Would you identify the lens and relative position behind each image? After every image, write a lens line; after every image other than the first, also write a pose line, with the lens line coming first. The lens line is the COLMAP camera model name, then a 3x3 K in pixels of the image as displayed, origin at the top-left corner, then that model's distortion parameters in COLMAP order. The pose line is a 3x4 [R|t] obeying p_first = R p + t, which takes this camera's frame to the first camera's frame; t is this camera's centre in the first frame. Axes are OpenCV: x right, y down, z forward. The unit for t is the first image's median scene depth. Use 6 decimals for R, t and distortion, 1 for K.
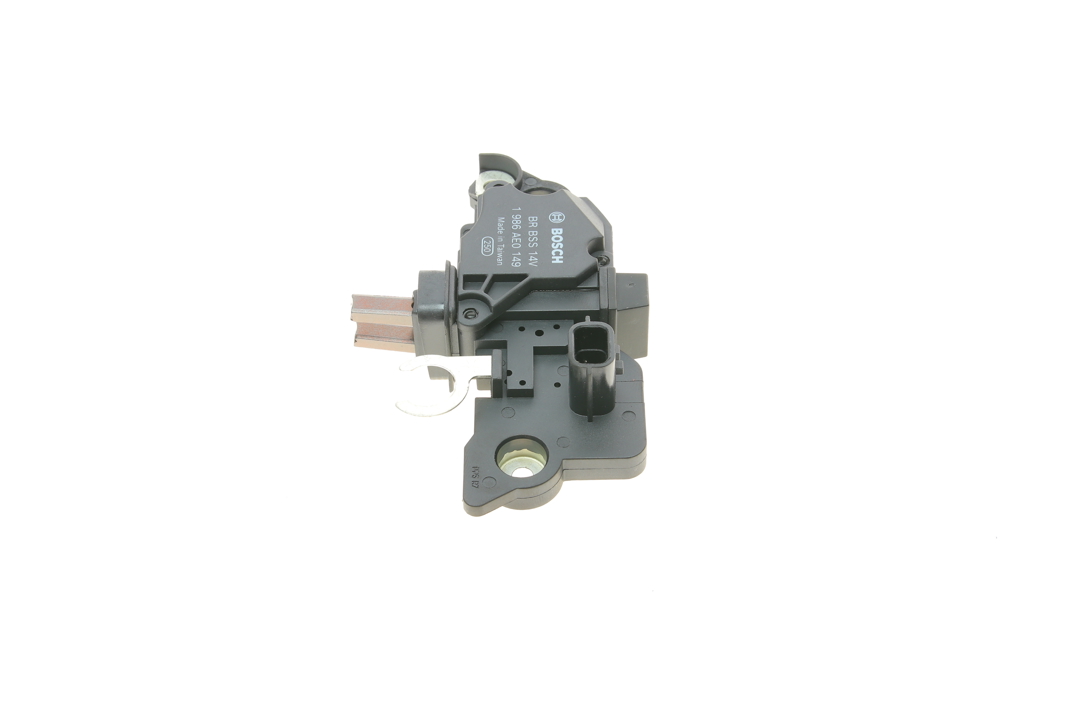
lens RADIAL K [[2040.3, 0, 539.8], [0, 2040.3, 360.4], [0, 0, 1]] dist [-0.708731, 0.000000]
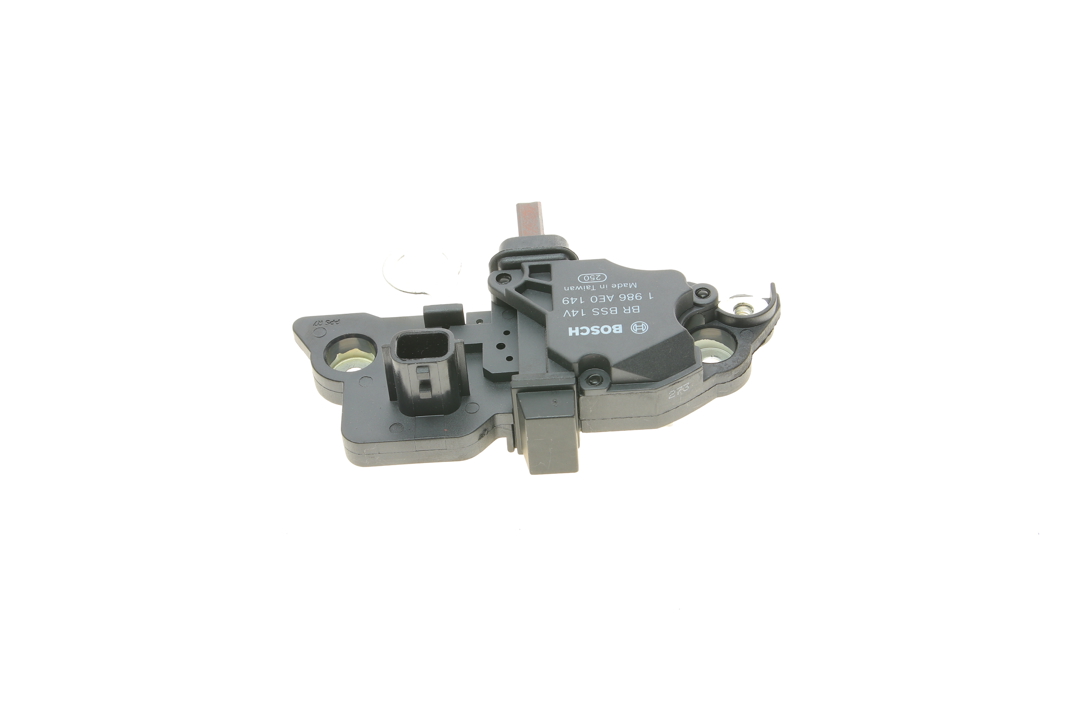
lens RADIAL K [[2040.3, 0, 540.7], [0, 2040.3, 359.8], [0, 0, 1]] dist [-0.708731, 0.000000]
pose [[0.026432, 0.725290, -0.687936, 0.651354], [-0.705728, 0.500931, 0.501015, -0.493900], [0.707989, 0.472253, 0.525098, 0.506886]]
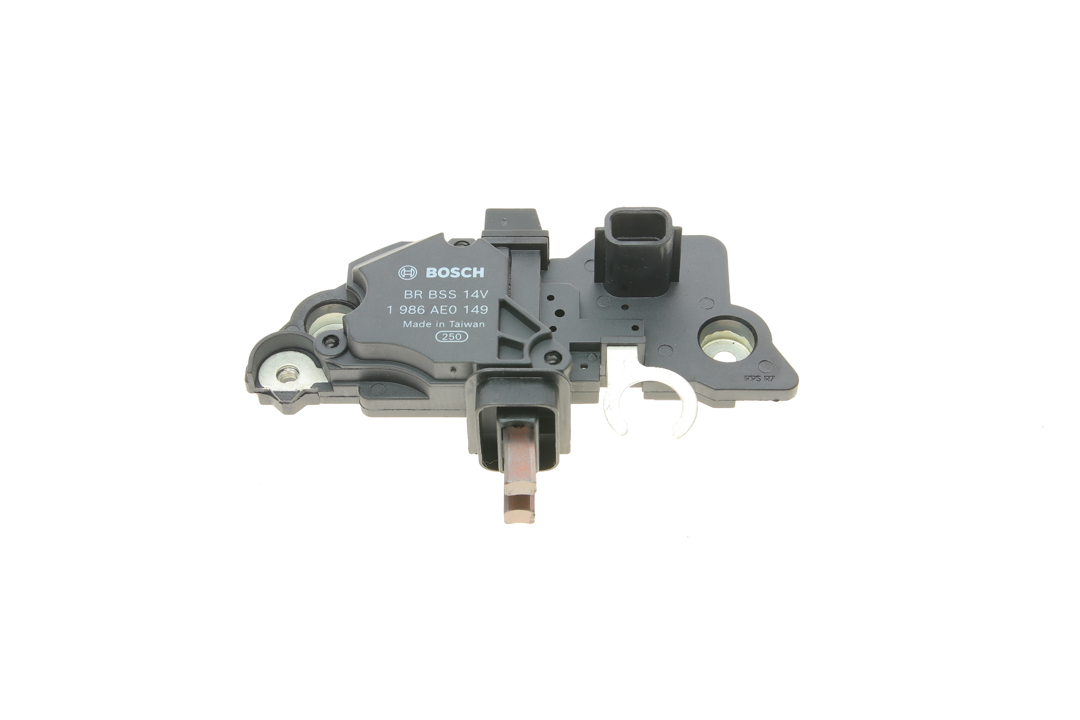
lens RADIAL K [[2040.3, 0, 537.5], [0, 2040.3, 359.3], [0, 0, 1]] dist [-0.708731, 0.000000]
pose [[0.010197, -0.779334, 0.626526, -0.553990], [0.748605, 0.421340, 0.511920, -0.452087], [-0.662937, 0.463800, 0.587710, 0.494291]]
